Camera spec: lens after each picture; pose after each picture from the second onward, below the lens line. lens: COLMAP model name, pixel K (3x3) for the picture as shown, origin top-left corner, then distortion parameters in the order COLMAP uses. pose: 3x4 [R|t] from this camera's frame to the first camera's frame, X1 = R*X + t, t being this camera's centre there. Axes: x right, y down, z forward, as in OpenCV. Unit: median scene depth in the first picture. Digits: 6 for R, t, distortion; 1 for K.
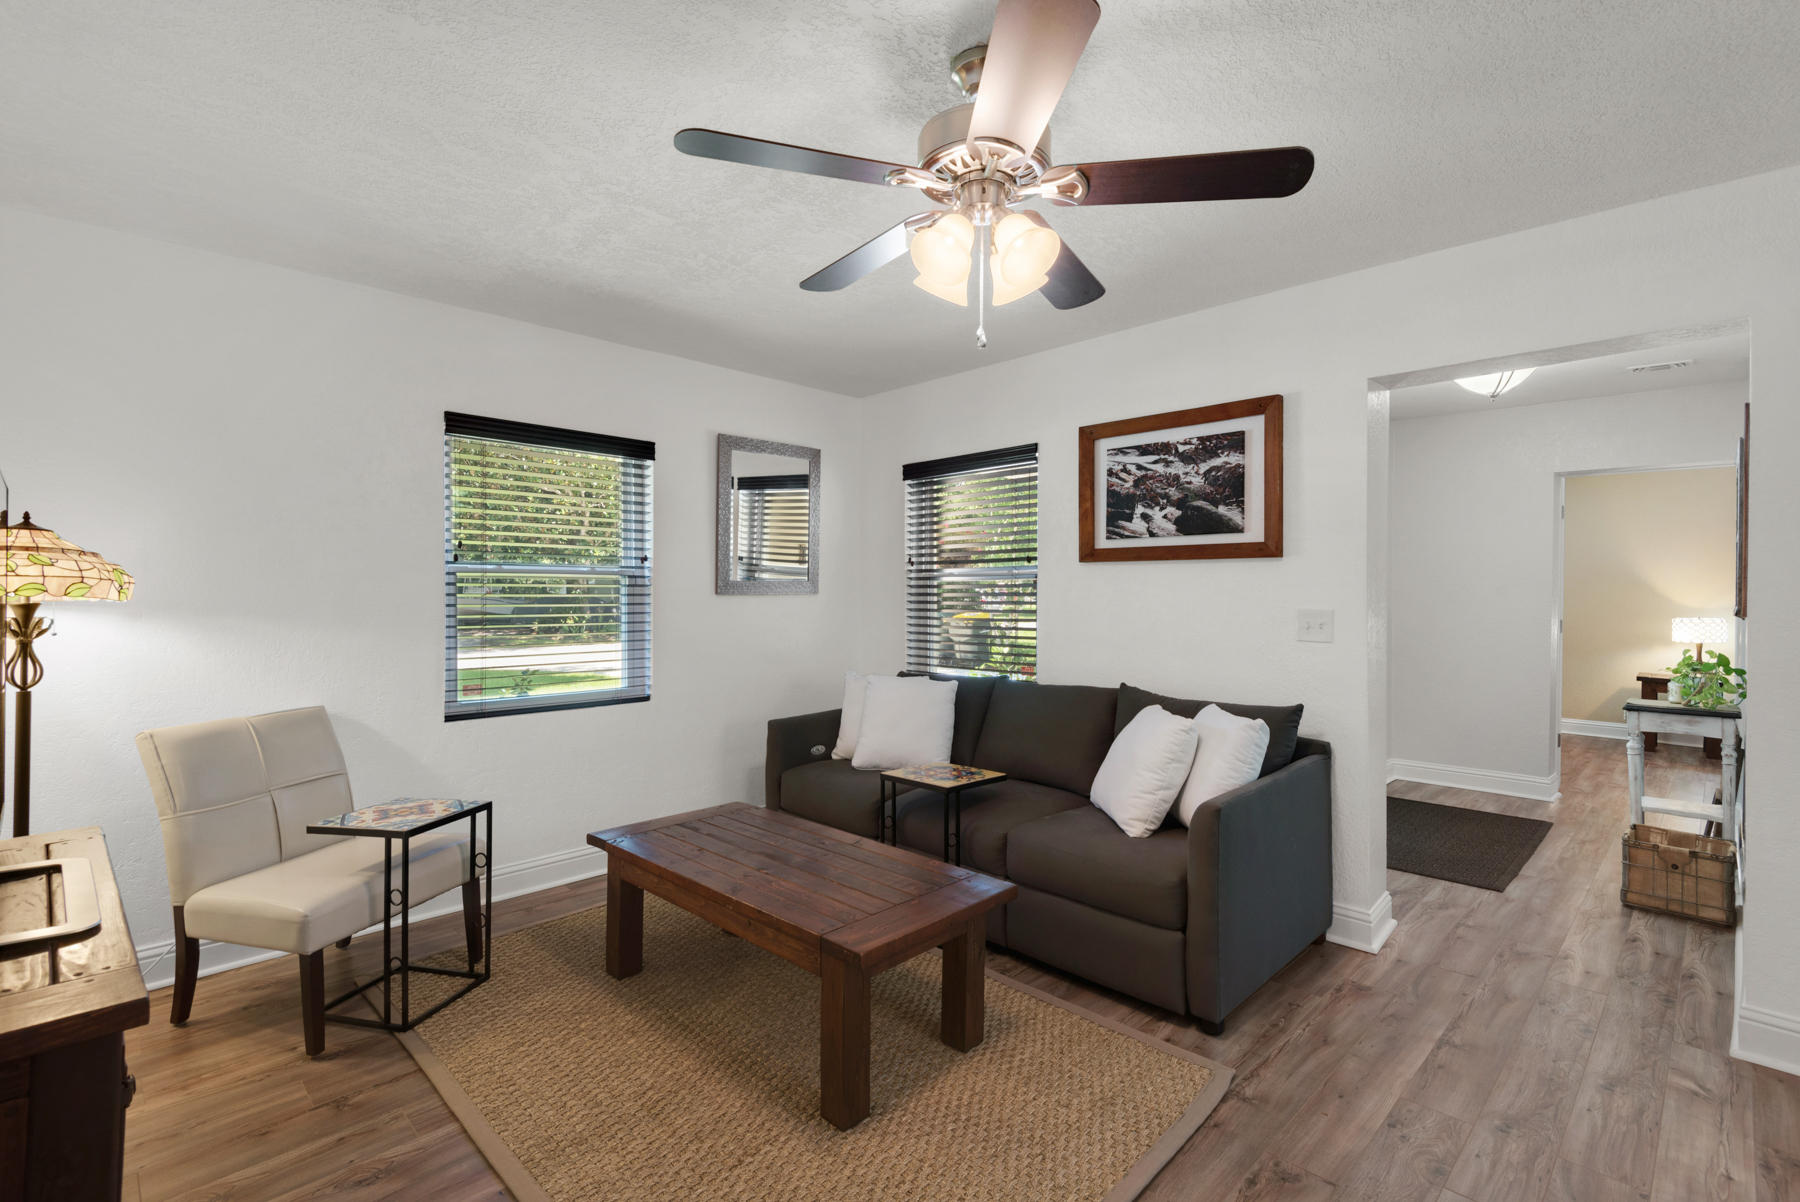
lens RADIAL K [[824.1, 0, 898.5], [0, 824.1, 595.7], [0, 0, 1]] dist [0.040424, -0.023425]
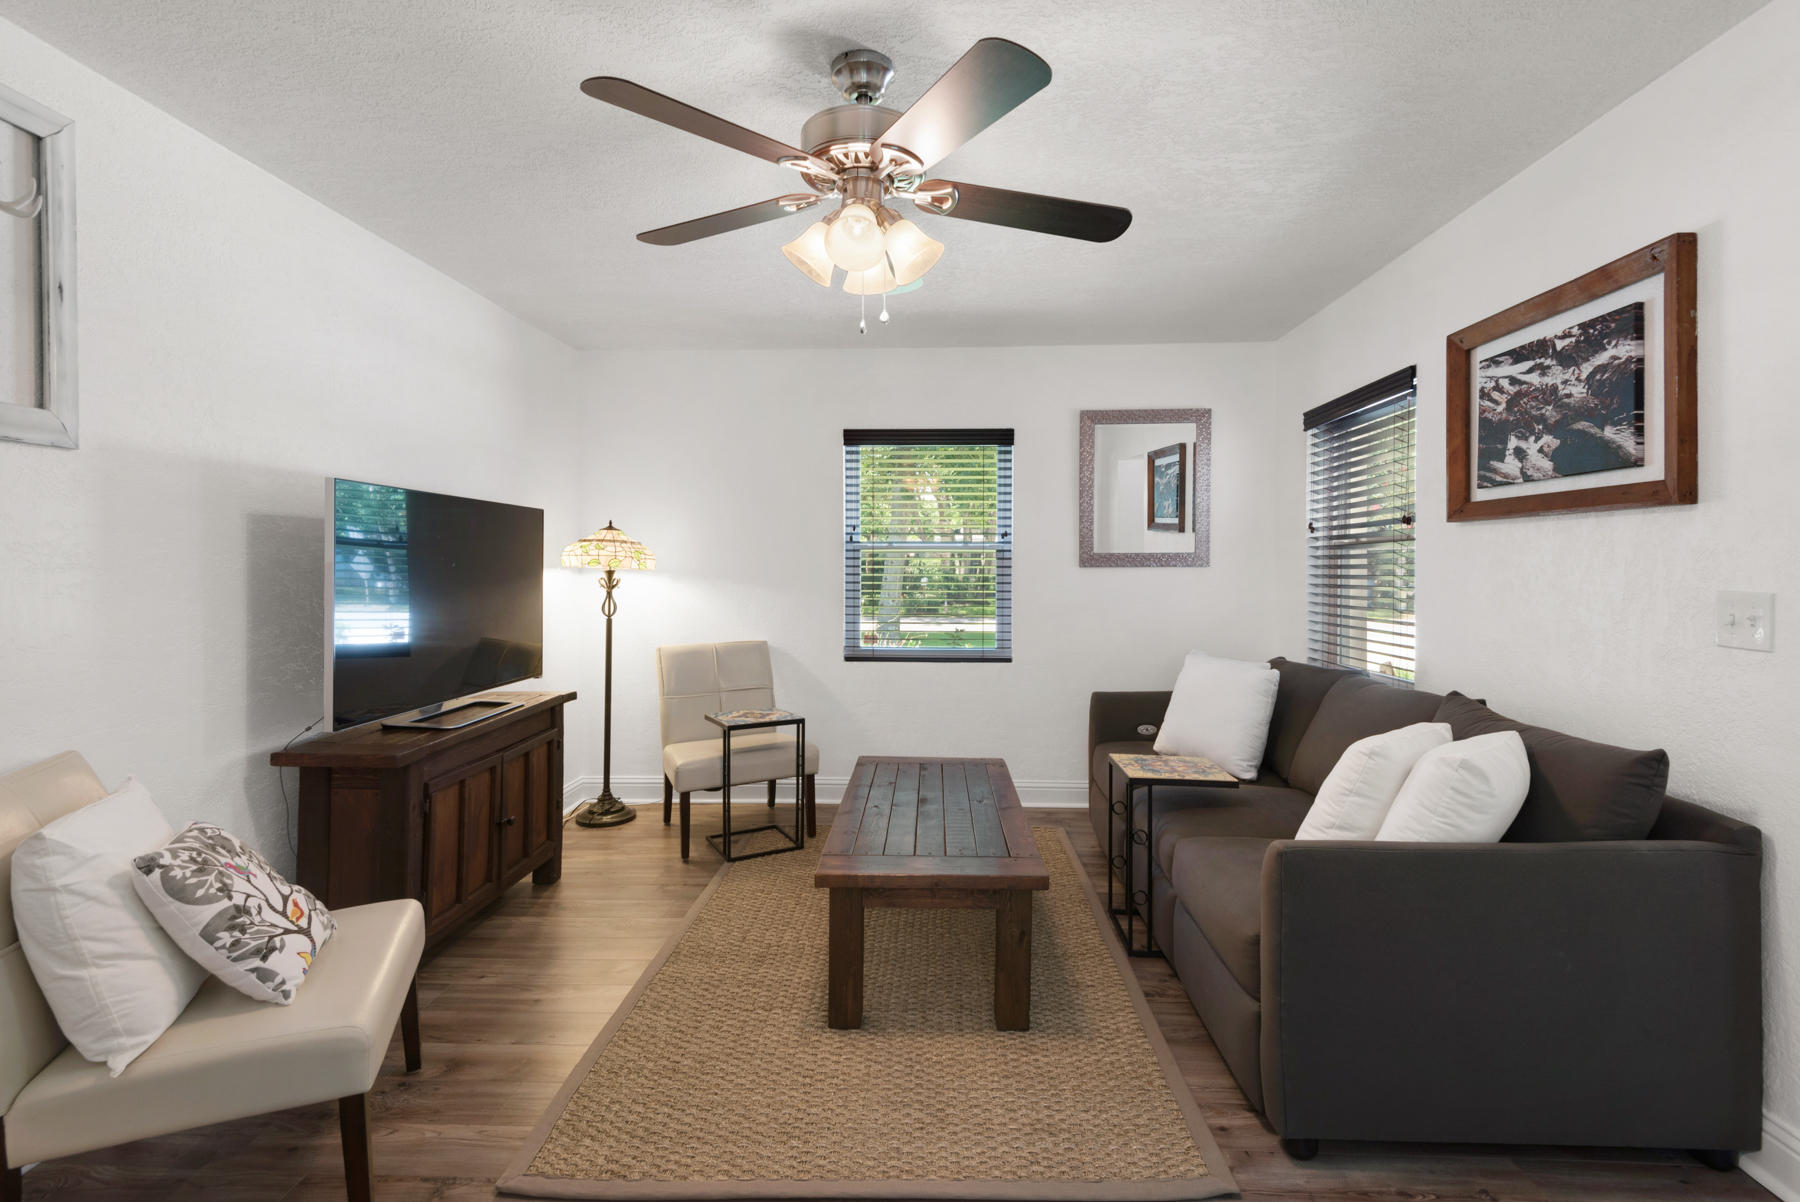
lens RADIAL K [[832.6, 0, 900.8], [0, 832.6, 566.6], [0, 0, 1]] dist [0.034359, -0.023372]
pose [[0.671697, 0.000839, -0.740826, 0.473263], [-0.003025, 0.999994, -0.001610, 0.001344], [0.740820, 0.003323, 0.671695, 0.157113]]
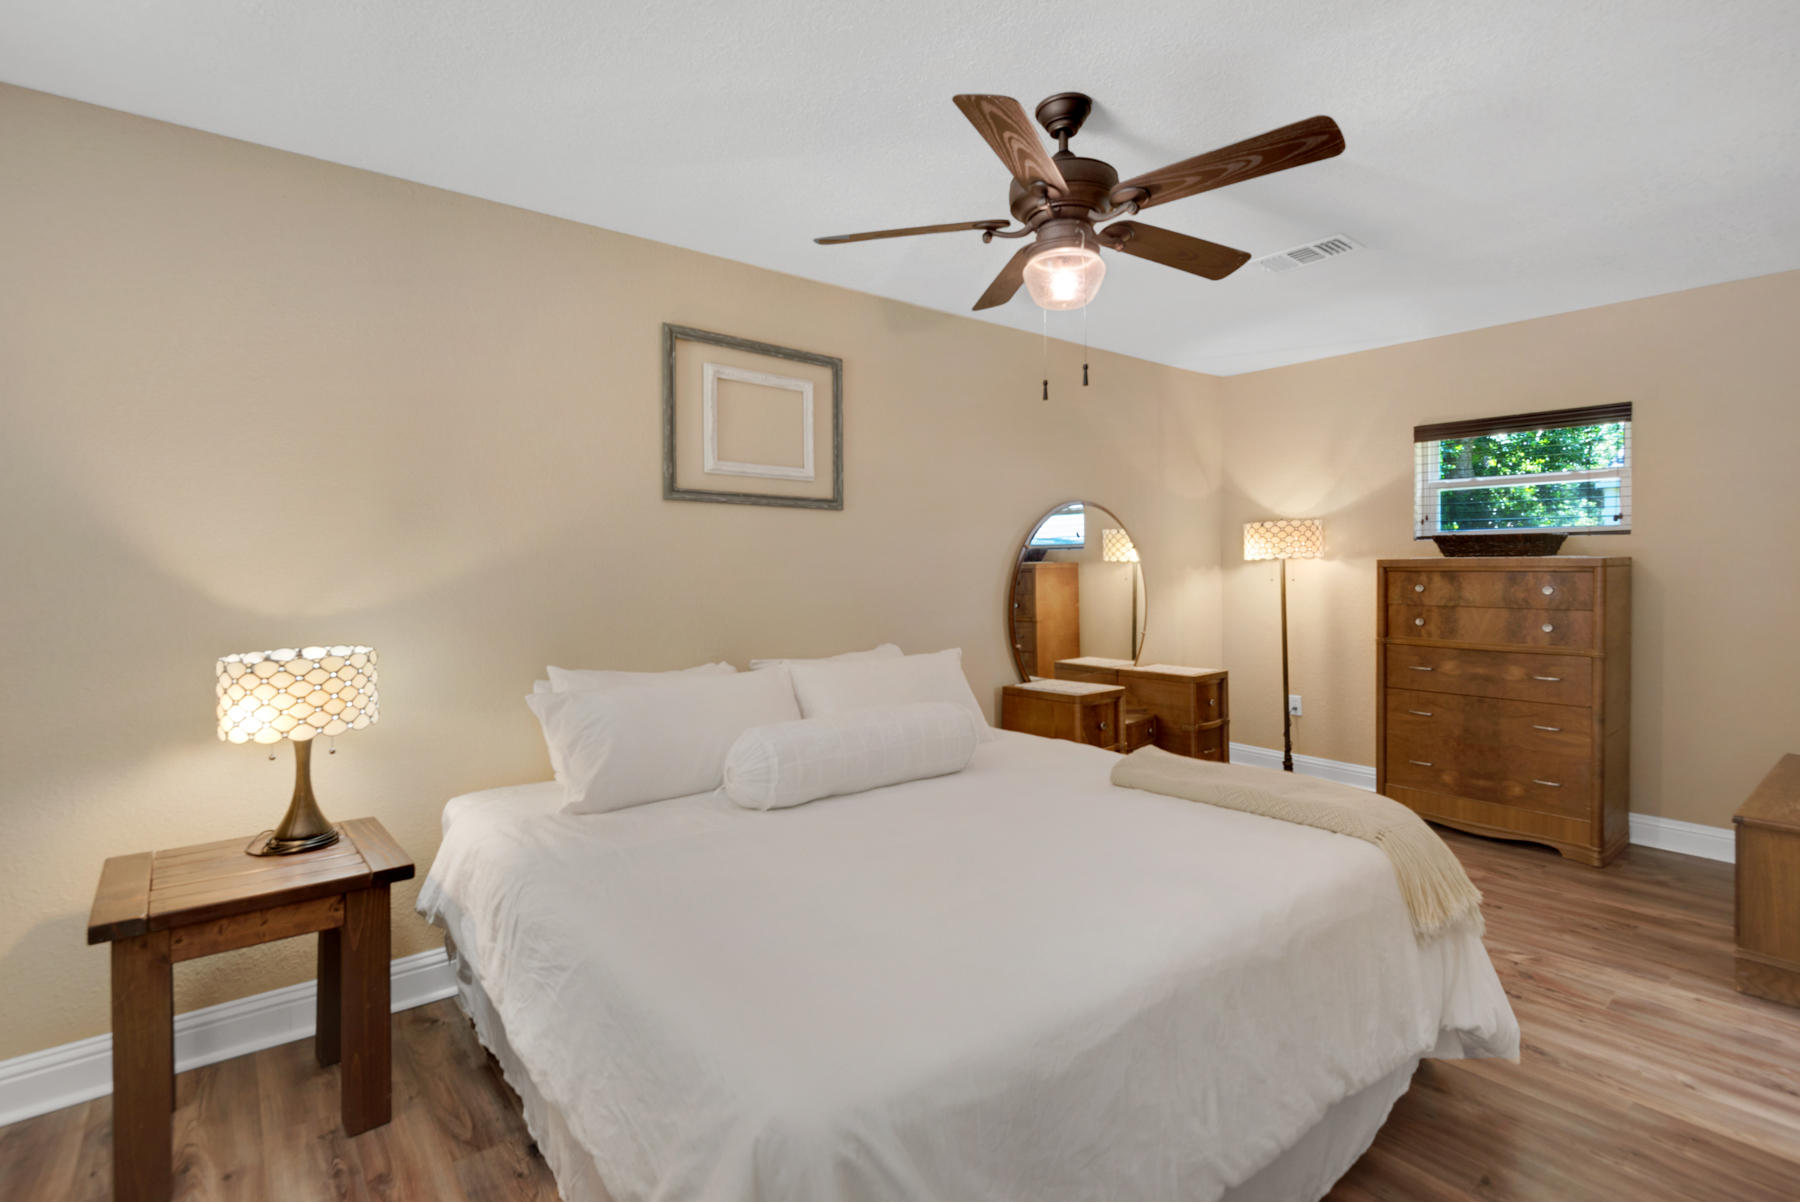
lens RADIAL K [[824.1, 0, 898.5], [0, 824.1, 595.7], [0, 0, 1]] dist [0.040424, -0.023425]
pose [[0.109319, -0.034868, 0.993395, 1.278421], [0.010545, 0.999369, 0.033917, -0.001822], [-0.993951, 0.006768, 0.109618, 1.413060]]
